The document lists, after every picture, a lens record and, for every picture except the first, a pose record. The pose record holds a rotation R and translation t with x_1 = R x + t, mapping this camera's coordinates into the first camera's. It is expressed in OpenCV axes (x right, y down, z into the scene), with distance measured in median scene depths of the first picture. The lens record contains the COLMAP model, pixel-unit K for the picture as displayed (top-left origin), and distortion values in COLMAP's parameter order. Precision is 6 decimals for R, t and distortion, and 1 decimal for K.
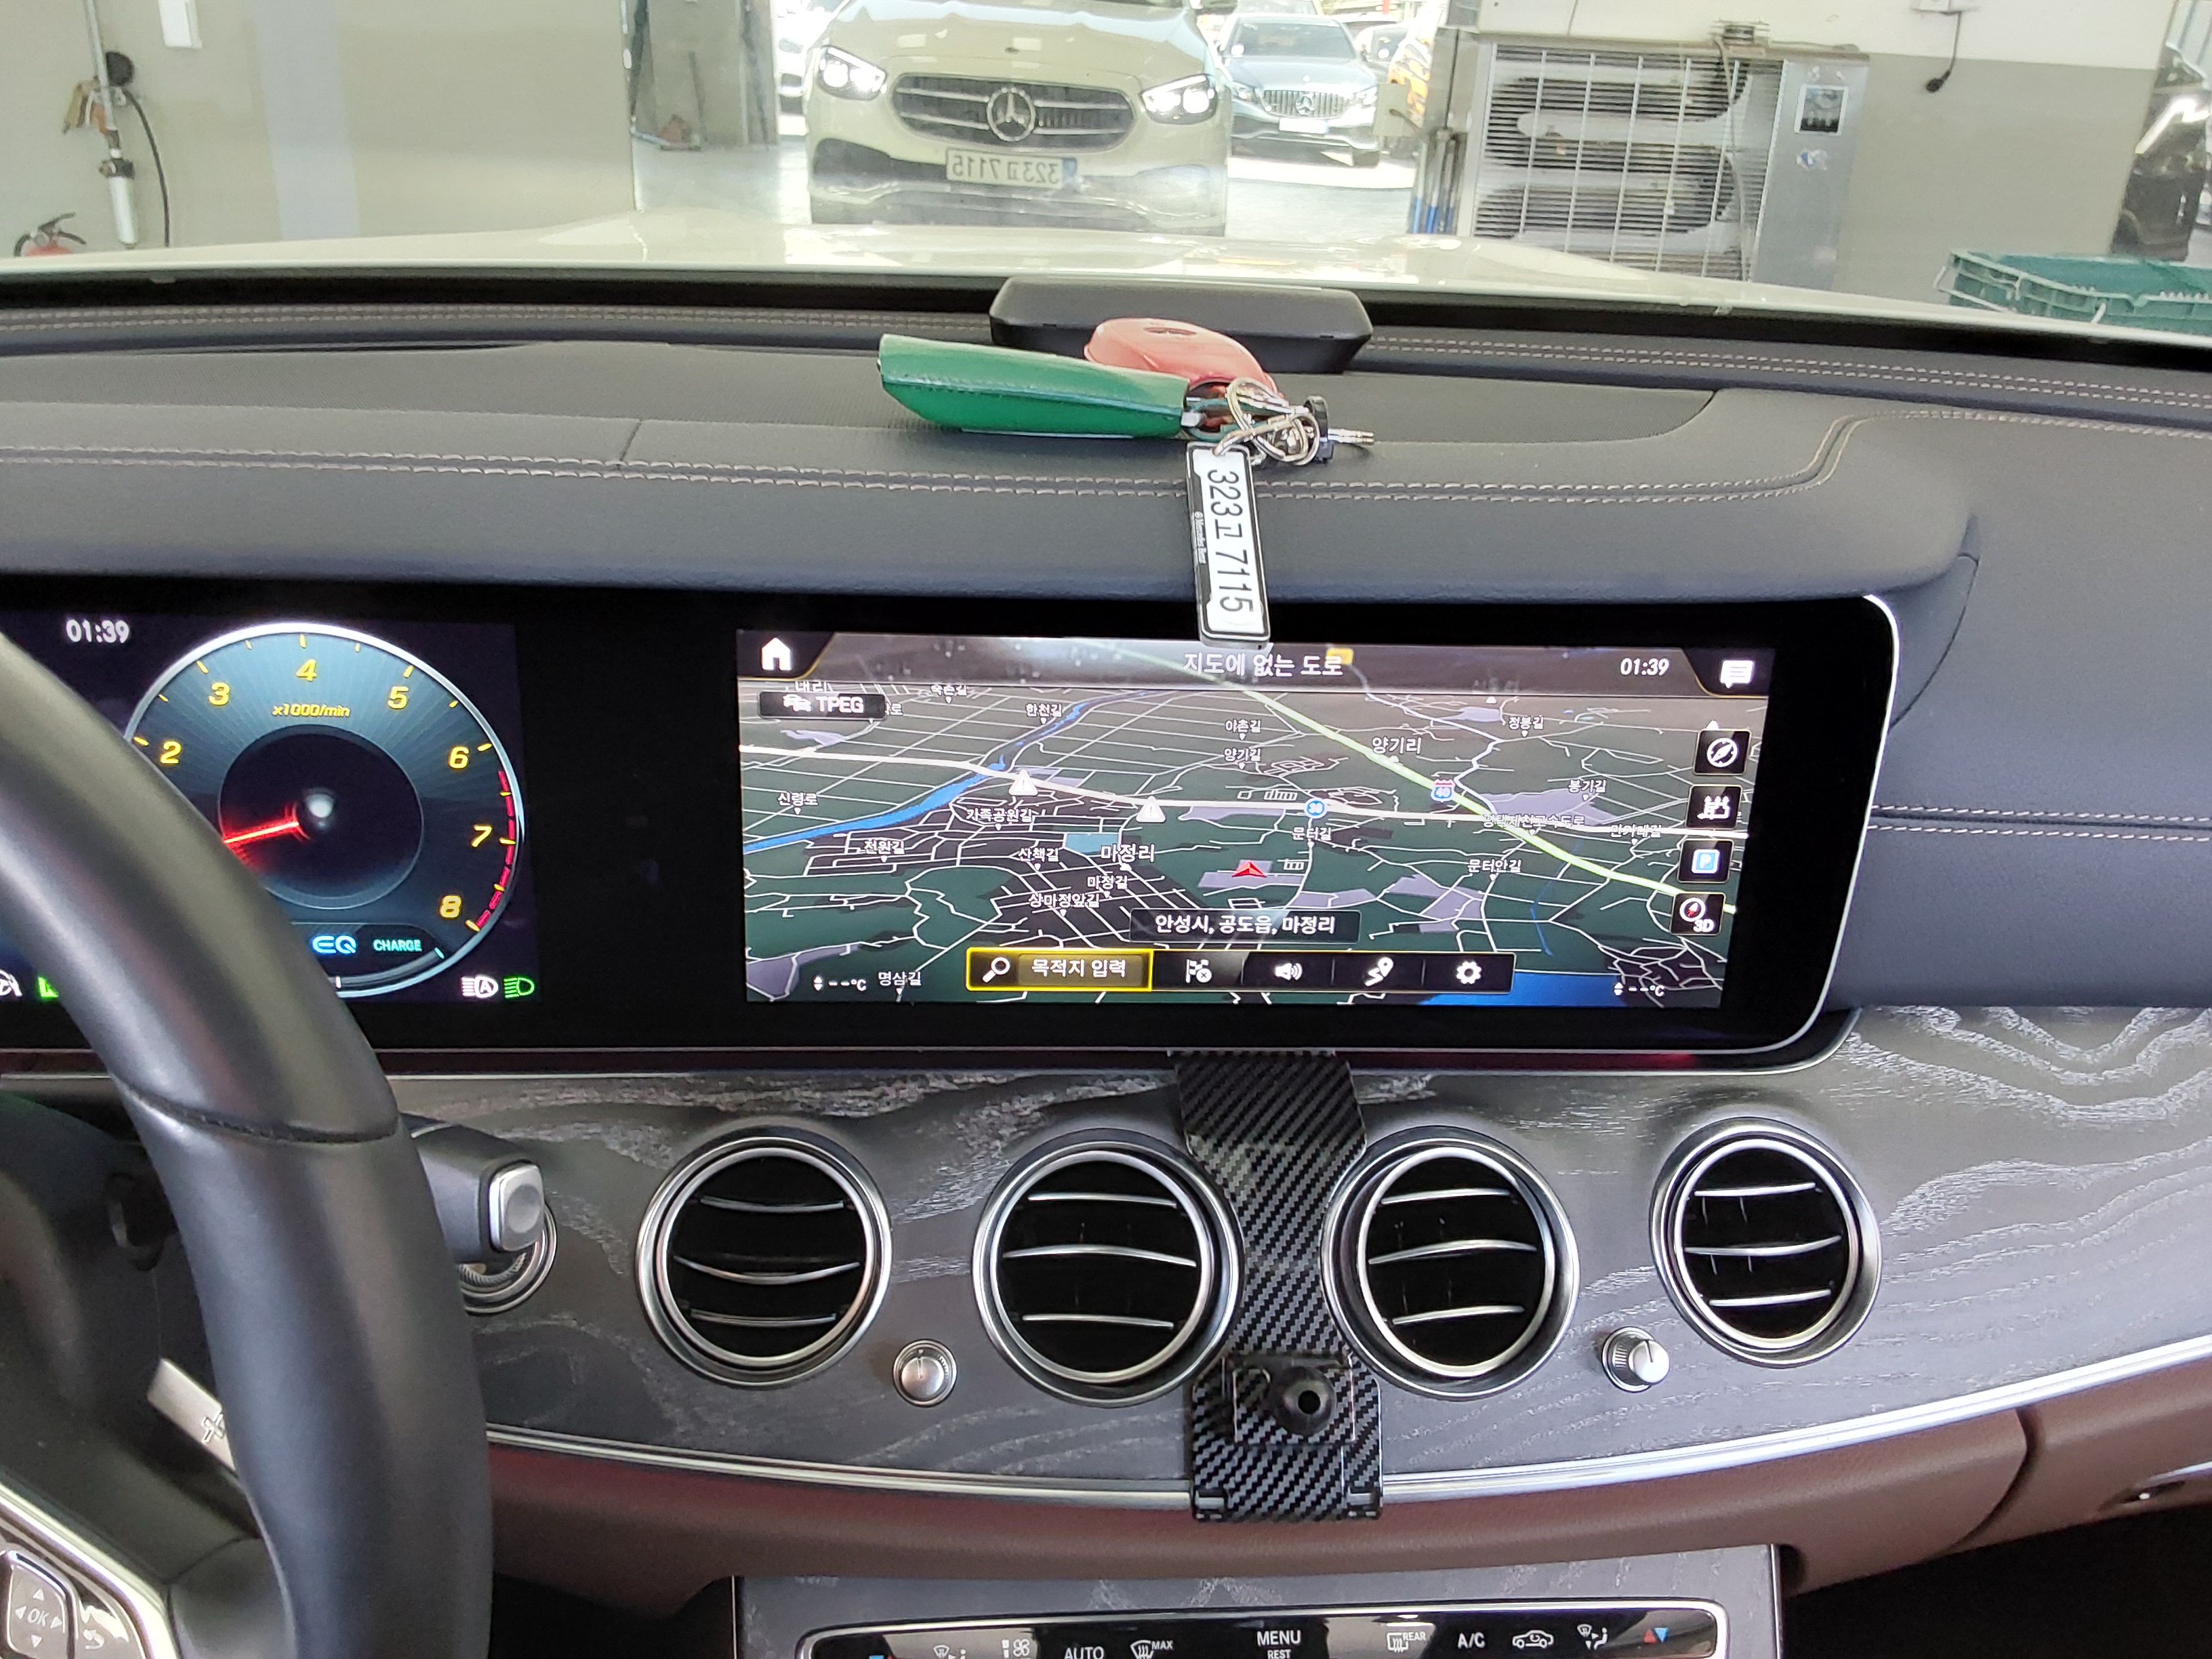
lens RADIAL K [[1801.8, 0, 1090.6], [0, 1801.8, 840.5], [0, 0, 1]] dist [0.155040, -0.255480]
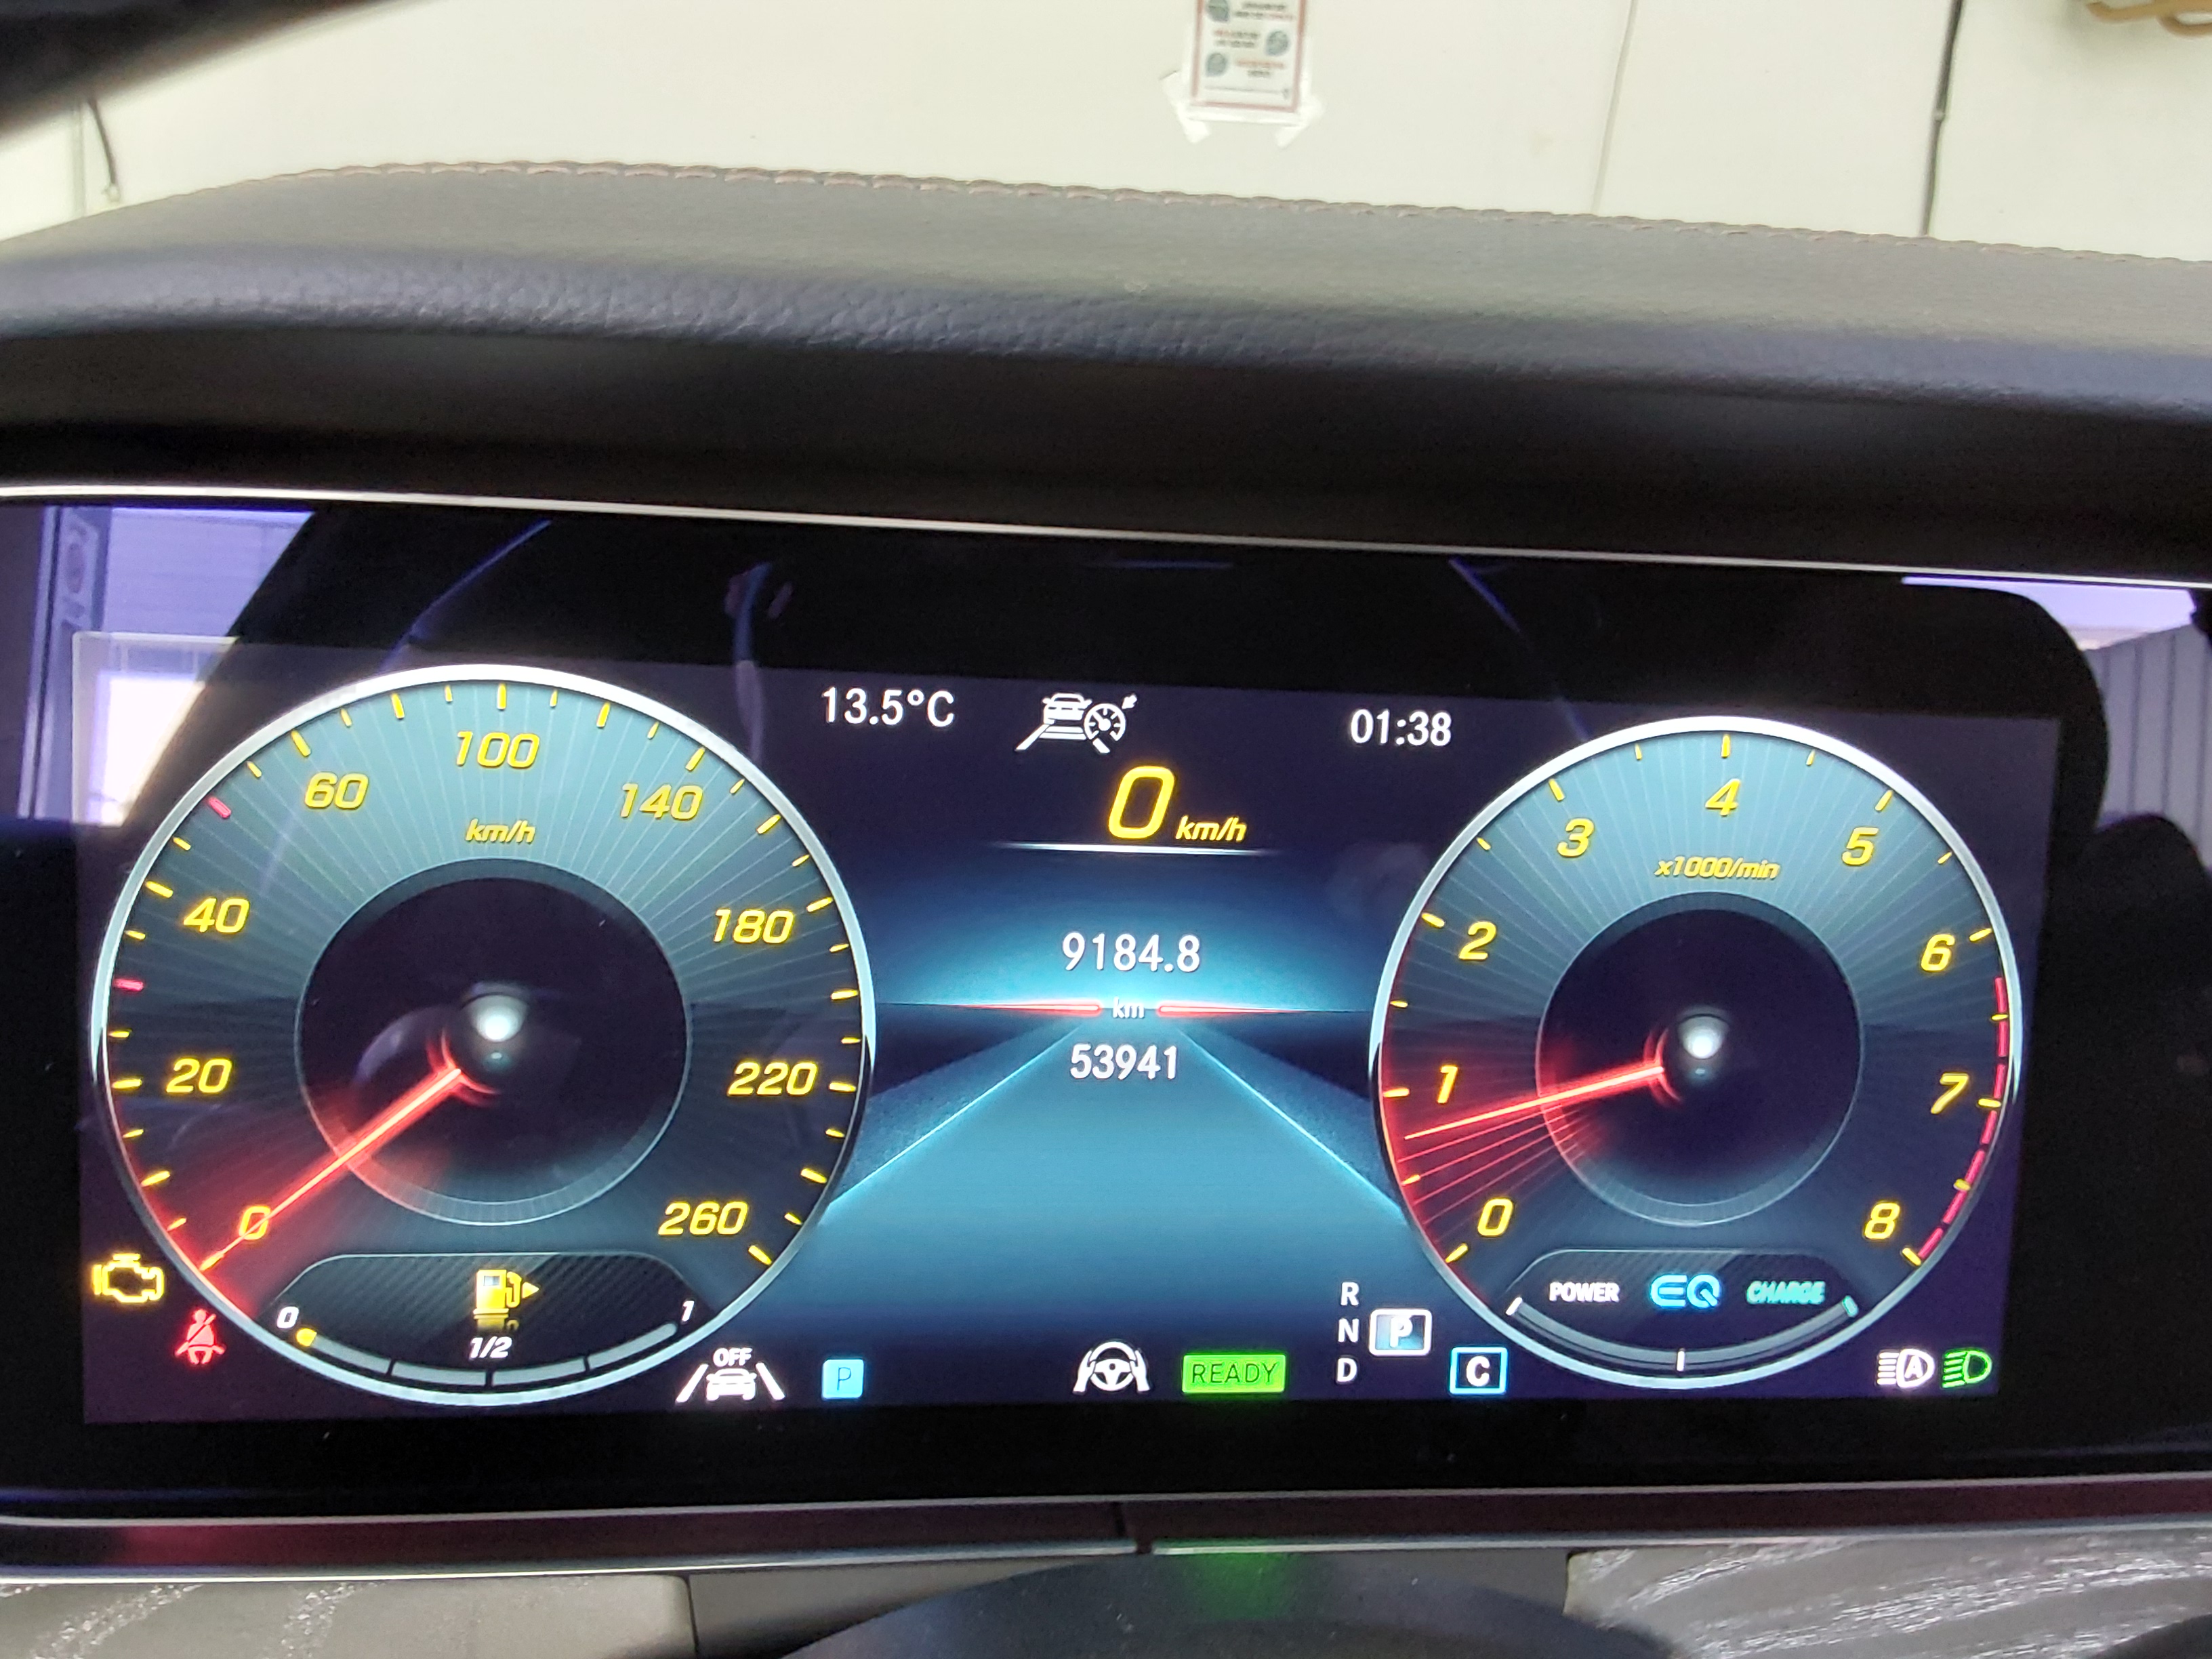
lens RADIAL K [[1801.8, 0, 1090.6], [0, 1801.8, 840.5], [0, 0, 1]] dist [0.155040, -0.255480]
pose [[0.998141, -0.000349, 0.060954, -0.609803], [0.013167, 0.977611, -0.210007, 0.036169], [-0.059516, 0.210419, 0.975798, 0.416357]]
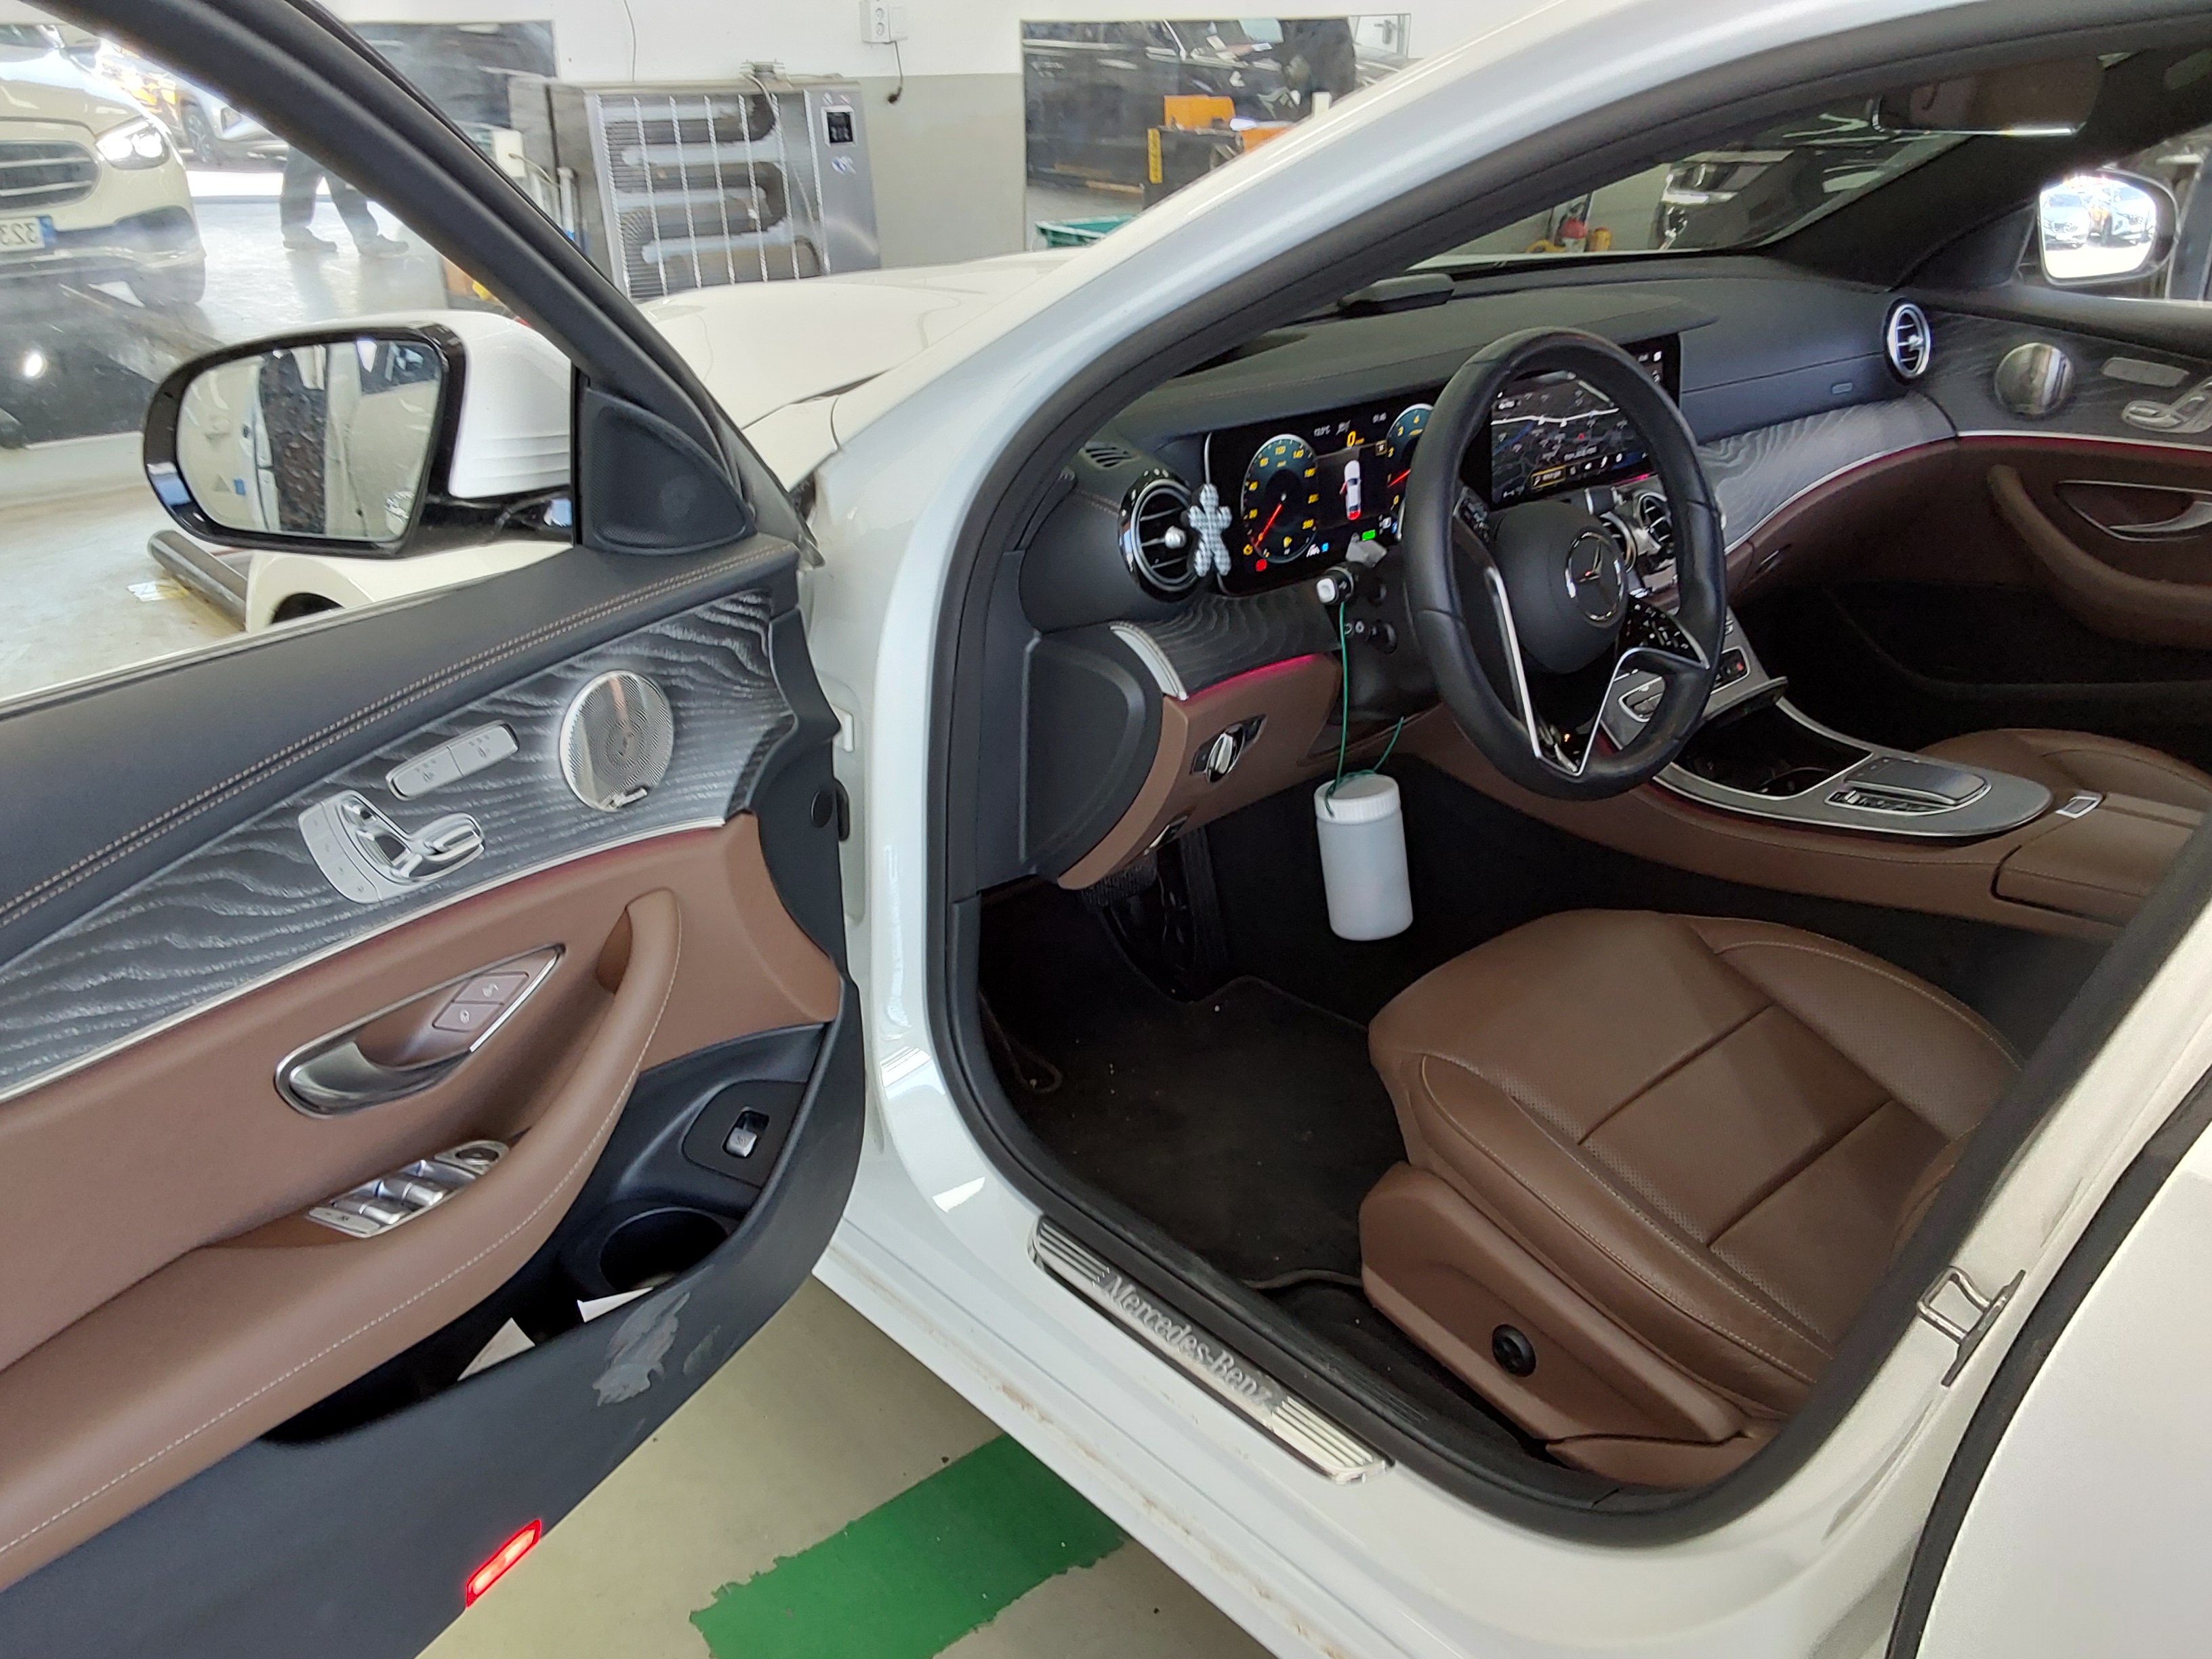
lens RADIAL K [[1801.8, 0, 1090.6], [0, 1801.8, 840.5], [0, 0, 1]] dist [0.155040, -0.255480]
pose [[0.784055, -0.301533, 0.542527, -2.753248], [0.296266, 0.949880, 0.099775, 0.122414], [-0.545421, 0.082503, 0.834092, -1.326068]]
